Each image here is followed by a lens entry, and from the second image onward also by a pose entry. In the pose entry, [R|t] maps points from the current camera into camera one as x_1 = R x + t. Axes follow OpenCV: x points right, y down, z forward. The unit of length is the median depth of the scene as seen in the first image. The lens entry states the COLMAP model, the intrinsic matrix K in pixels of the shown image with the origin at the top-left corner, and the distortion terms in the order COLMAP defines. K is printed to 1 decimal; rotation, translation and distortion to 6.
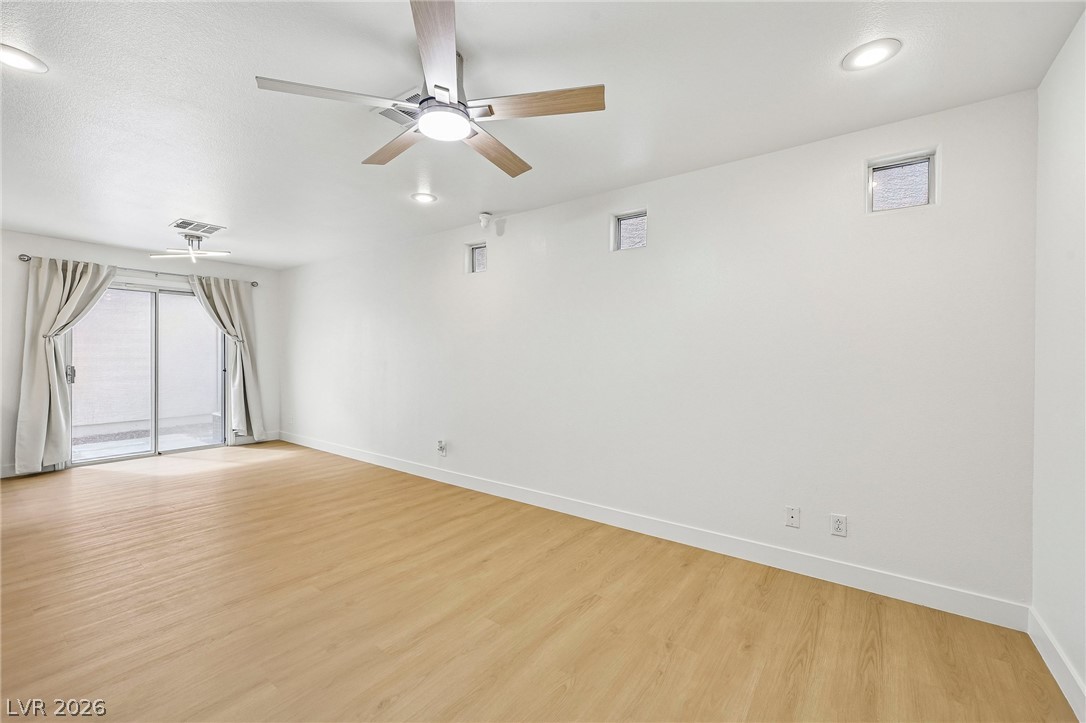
lens RADIAL K [[448.5, 0, 545.1], [0, 448.5, 352.1], [0, 0, 1]] dist [0.000022, 0.000191]
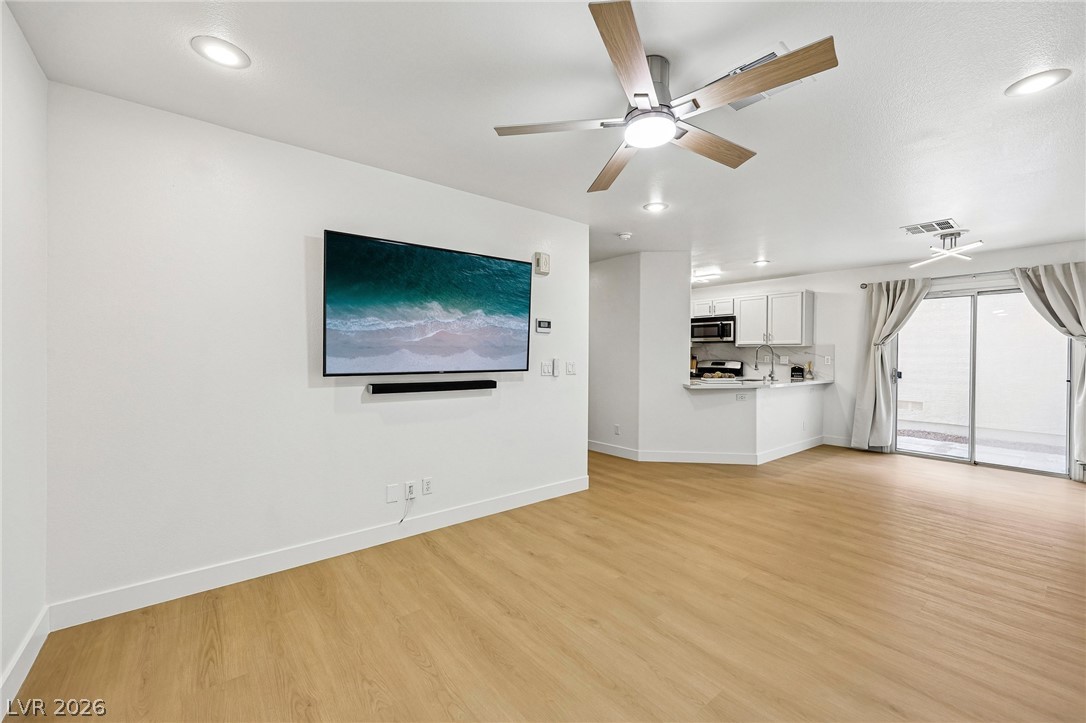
lens RADIAL K [[433.5, 0, 545.0], [0, 433.5, 357.6], [0, 0, 1]] dist [-0.001262, 0.000158]
pose [[-0.255059, 0.001263, -0.966925, 0.383197], [-0.004050, 0.999989, 0.002374, 0.003030], [0.966917, 0.004521, -0.255051, 0.501900]]
